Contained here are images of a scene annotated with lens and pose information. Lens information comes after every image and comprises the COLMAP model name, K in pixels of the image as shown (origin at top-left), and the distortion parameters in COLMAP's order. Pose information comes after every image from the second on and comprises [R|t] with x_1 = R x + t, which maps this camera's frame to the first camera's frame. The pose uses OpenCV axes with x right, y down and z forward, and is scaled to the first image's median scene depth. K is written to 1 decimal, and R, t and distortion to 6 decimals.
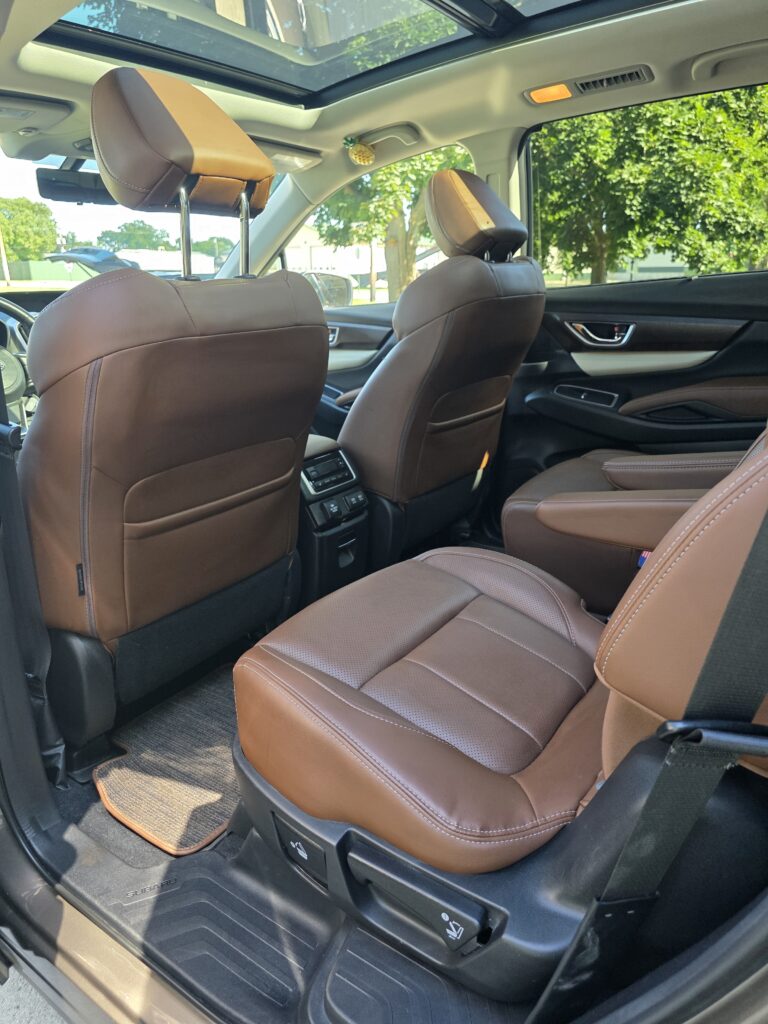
lens RADIAL K [[680.1, 0, 378.0], [0, 680.1, 515.5], [0, 0, 1]] dist [0.058481, -0.088299]
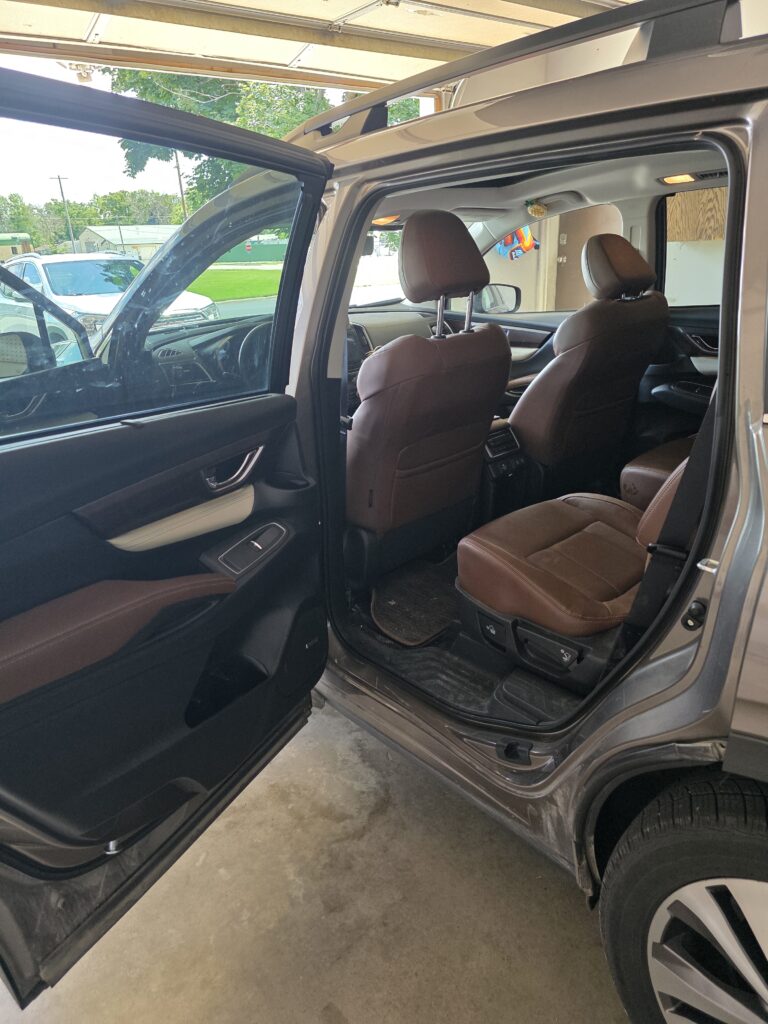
lens RADIAL K [[680.1, 0, 378.0], [0, 680.1, 515.5], [0, 0, 1]] dist [0.058481, -0.088299]
pose [[0.977759, 0.058723, -0.201341, -0.028884], [-0.047607, 0.997086, 0.059616, 0.019911], [0.204255, -0.048704, 0.977705, -0.558412]]
